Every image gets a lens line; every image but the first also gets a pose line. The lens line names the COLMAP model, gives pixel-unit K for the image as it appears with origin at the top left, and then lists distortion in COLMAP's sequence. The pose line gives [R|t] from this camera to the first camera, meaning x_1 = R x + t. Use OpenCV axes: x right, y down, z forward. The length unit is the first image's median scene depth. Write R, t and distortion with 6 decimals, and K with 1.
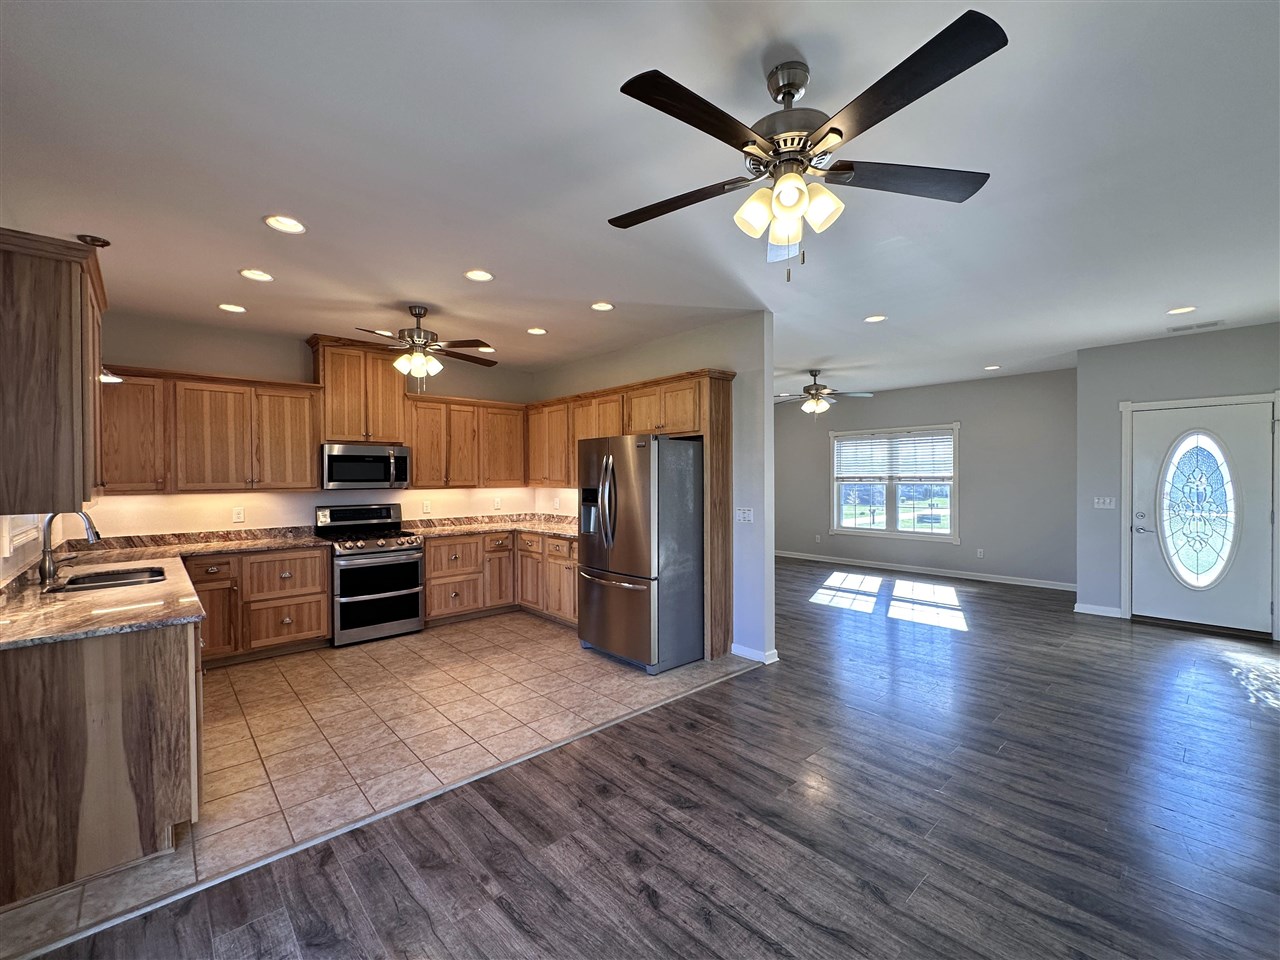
lens RADIAL K [[541.6, 0, 640.0], [0, 541.6, 480.0], [0, 0, 1]] dist [-0.003285, 0.000114]
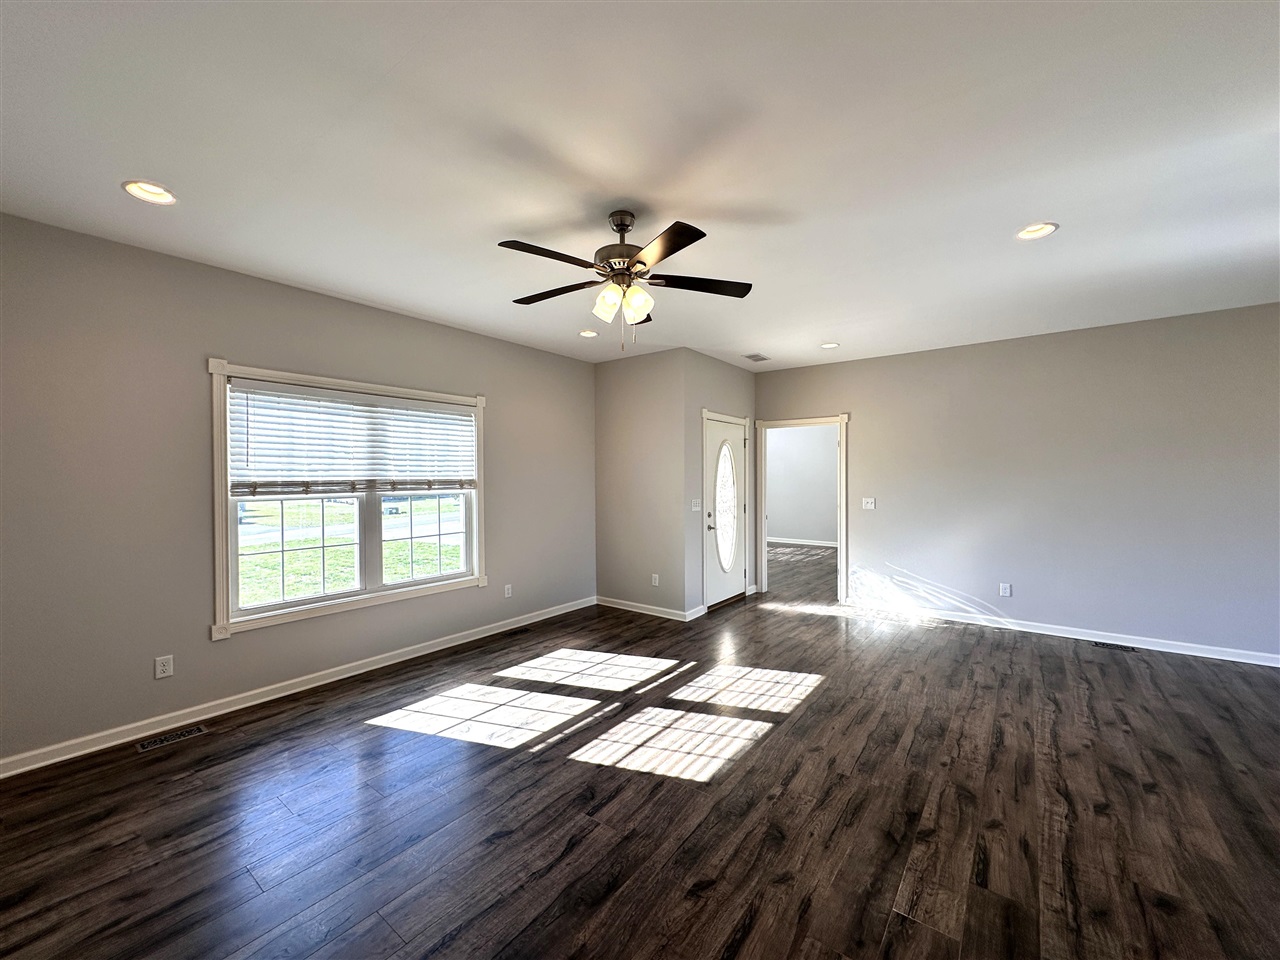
lens RADIAL K [[509.0, 0, 640.8], [0, 509.0, 481.0], [0, 0, 1]] dist [-0.002193, 0.000347]
pose [[-0.177712, -0.000317, 0.984083, -0.102446], [0.013838, 0.999900, 0.002821, -0.011493], [-0.983985, 0.014119, -0.177690, 2.056506]]
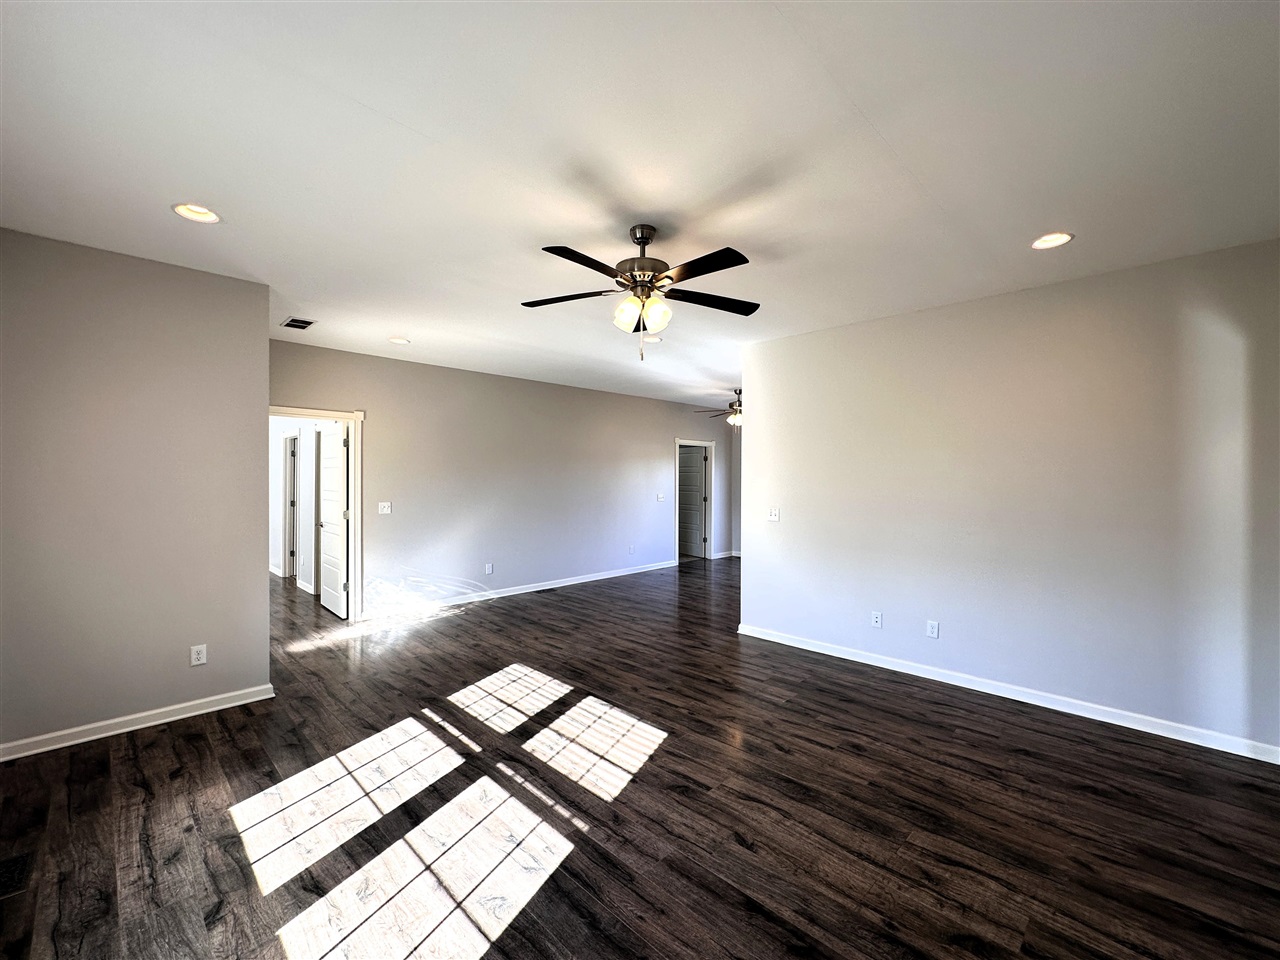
lens RADIAL K [[537.8, 0, 640.0], [0, 537.8, 480.0], [0, 0, 1]] dist [0.001201, 0.000920]
pose [[-0.998625, 0.002244, -0.052376, 0.676327], [0.001574, 0.999916, 0.012832, -0.030215], [0.052401, 0.012732, -0.998545, 2.751409]]
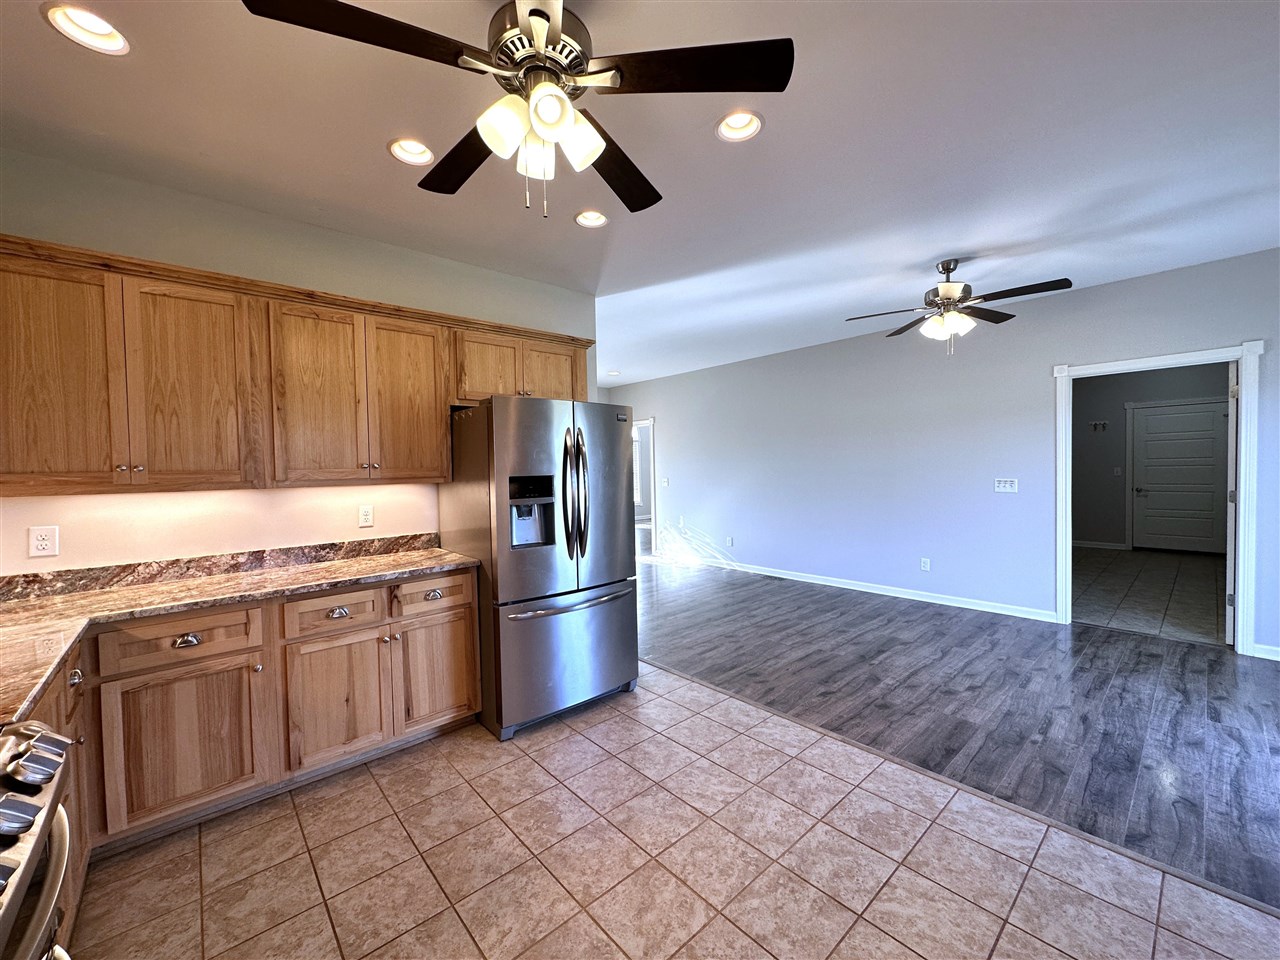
lens RADIAL K [[509.0, 0, 640.8], [0, 509.0, 481.0], [0, 0, 1]] dist [-0.002193, 0.000347]
pose [[0.013161, -0.023055, 0.999648, -0.896443], [0.030695, 0.999272, 0.022642, 0.015561], [-0.999442, 0.030386, 0.013859, 1.122218]]
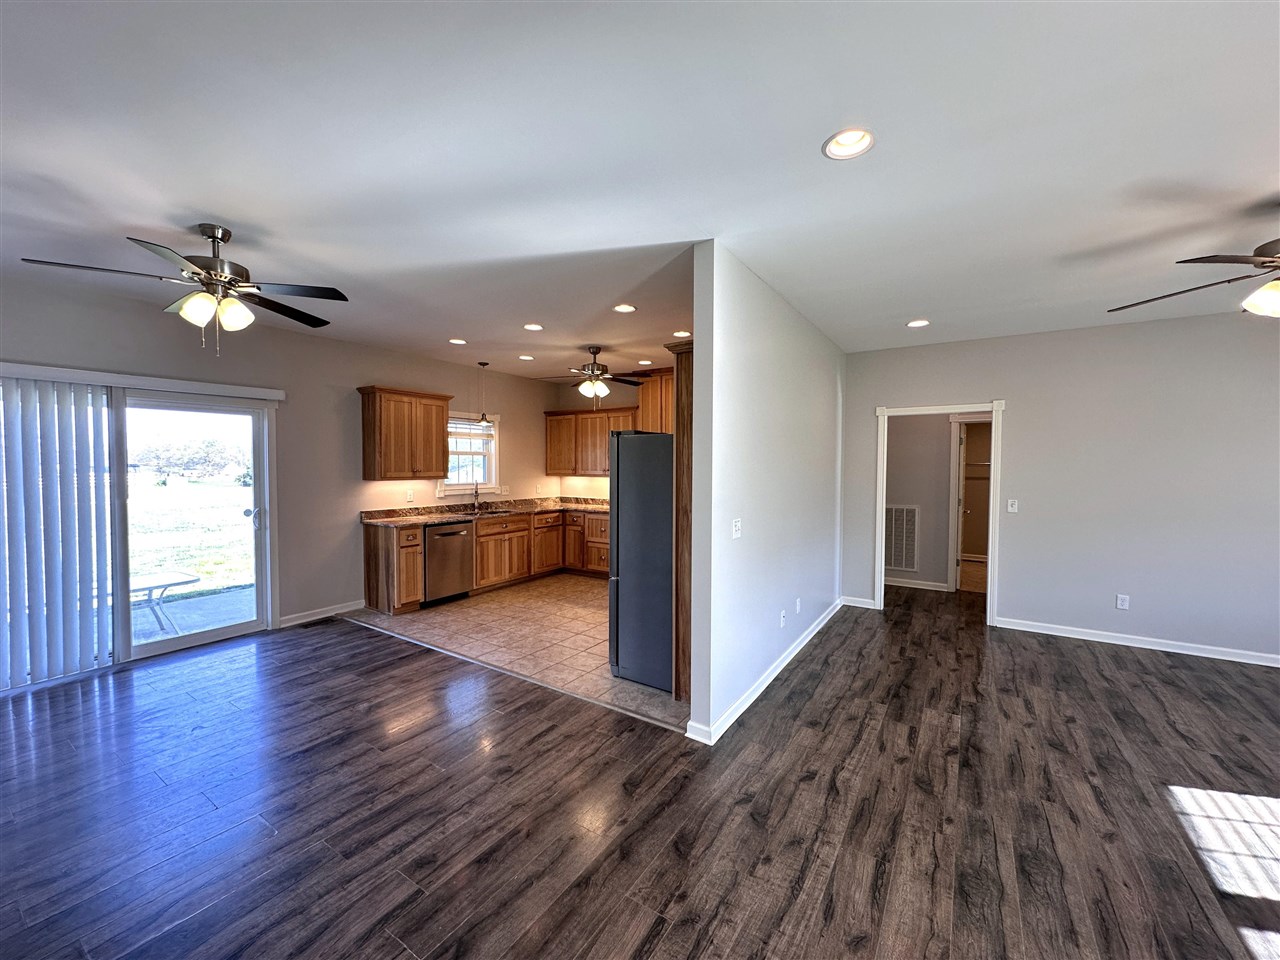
lens RADIAL K [[509.0, 0, 640.8], [0, 509.0, 481.0], [0, 0, 1]] dist [-0.002193, 0.000347]
pose [[0.250607, 0.041491, -0.967199, 1.066477], [-0.014367, 0.999131, 0.039138, -0.035603], [0.967982, 0.004087, 0.250986, 0.943532]]
